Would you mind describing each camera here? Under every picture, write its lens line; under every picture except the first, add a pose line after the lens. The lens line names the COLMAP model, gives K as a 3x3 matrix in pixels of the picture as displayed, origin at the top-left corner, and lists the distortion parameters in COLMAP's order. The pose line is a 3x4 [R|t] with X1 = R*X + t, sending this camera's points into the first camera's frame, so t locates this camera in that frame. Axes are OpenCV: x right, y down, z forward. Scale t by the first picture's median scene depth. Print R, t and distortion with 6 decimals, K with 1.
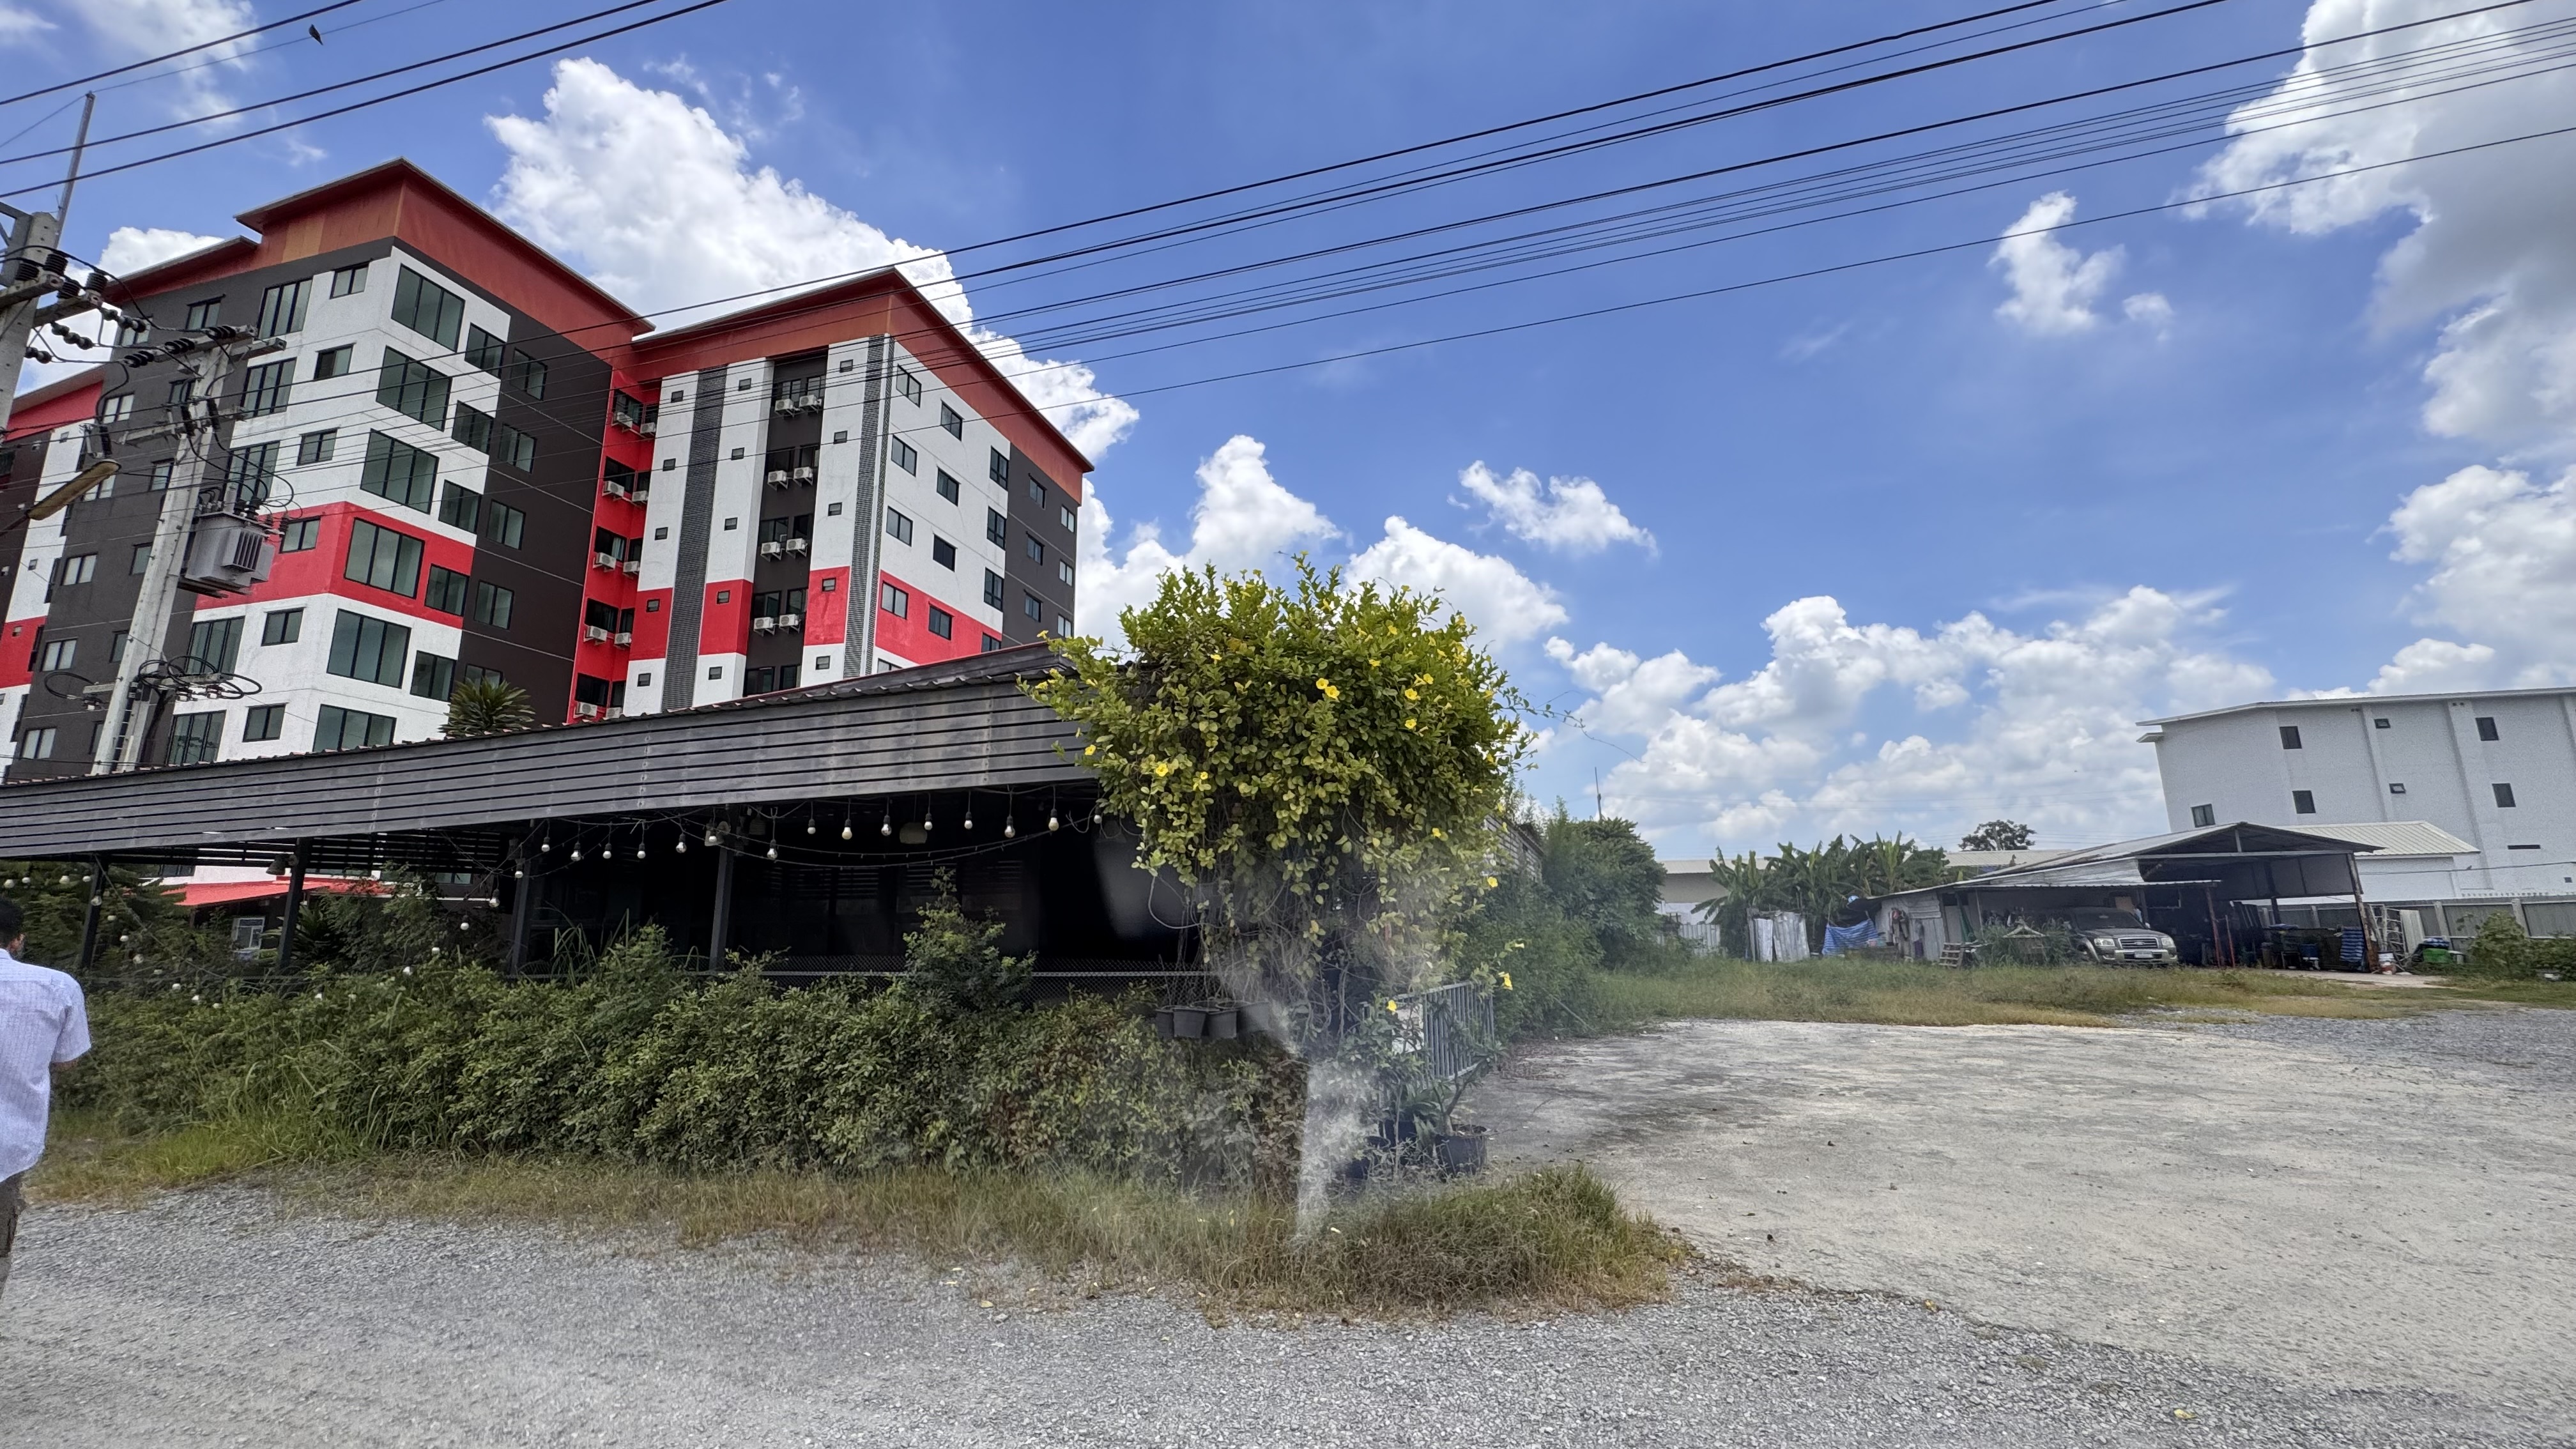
lens RADIAL K [[1026.2, 0, 1284.4], [0, 1026.2, 723.3], [0, 0, 1]] dist [-0.001280, -0.000426]
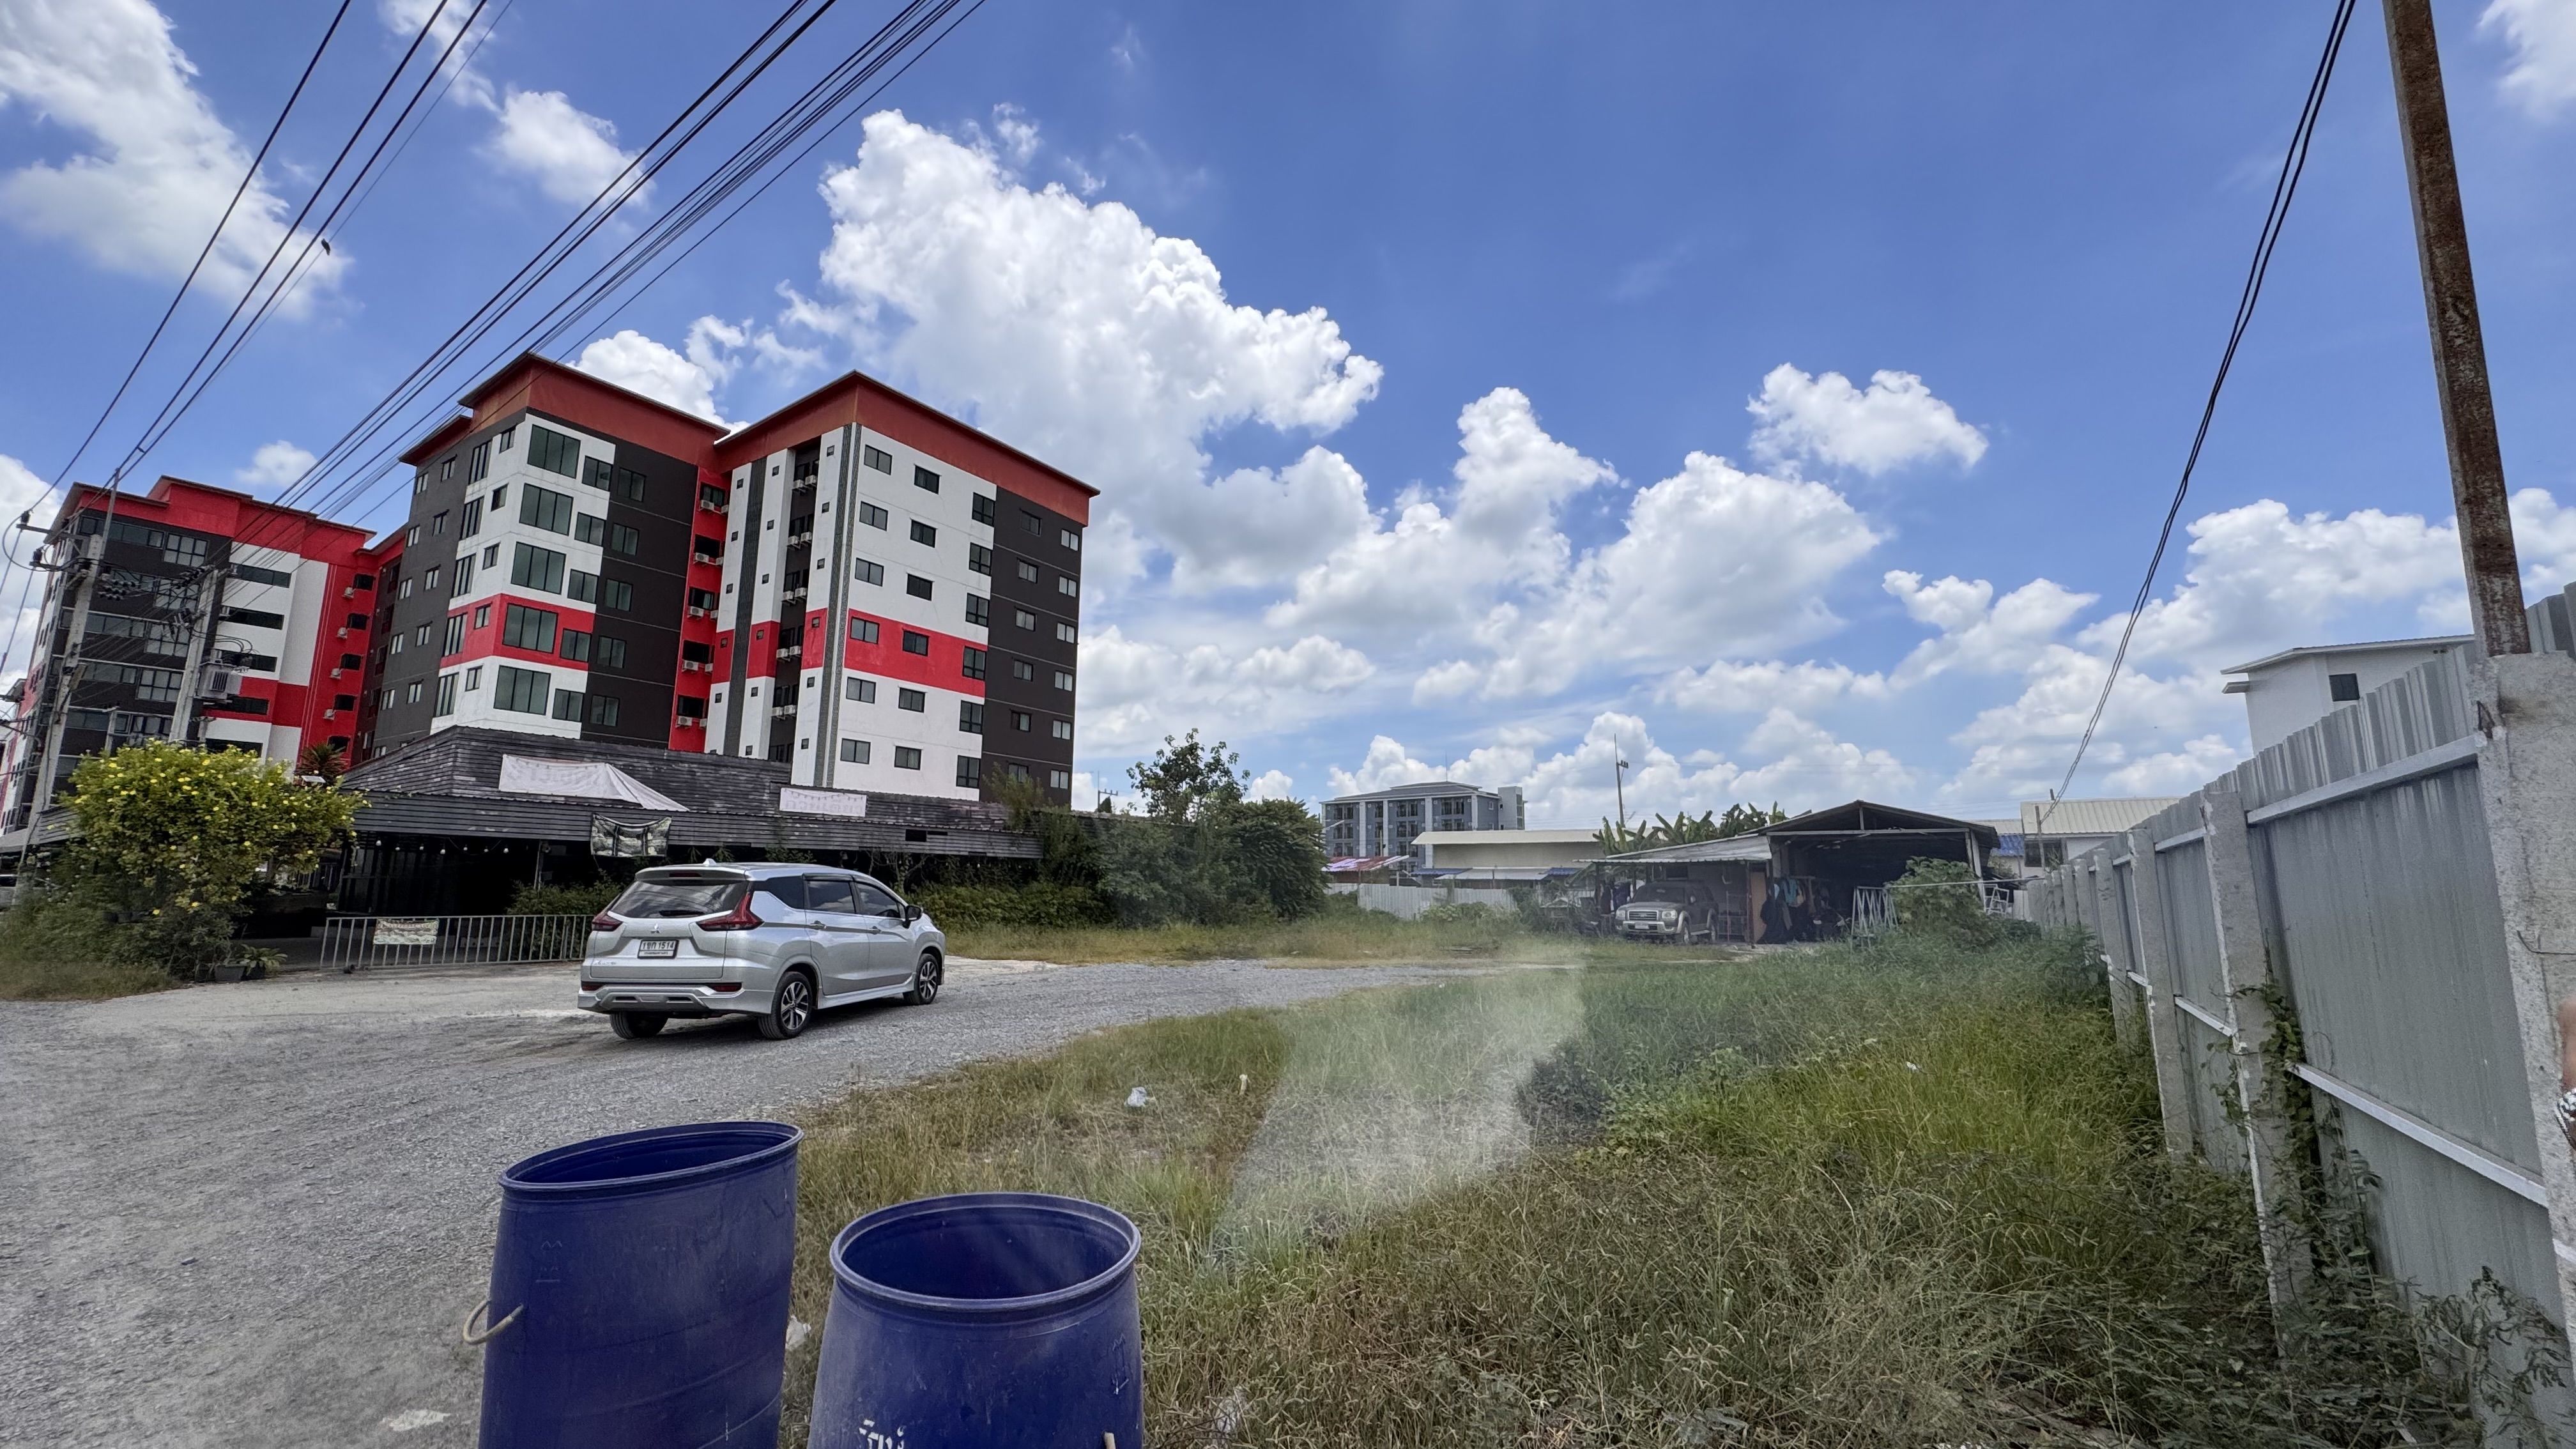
lens RADIAL K [[1026.2, 0, 1284.4], [0, 1026.2, 723.3], [0, 0, 1]] dist [-0.001280, -0.000426]
pose [[0.955465, -0.028649, -0.293712, 0.495994], [0.039910, 0.998677, 0.032420, -0.023090], [0.292394, -0.042699, 0.955344, -0.087510]]
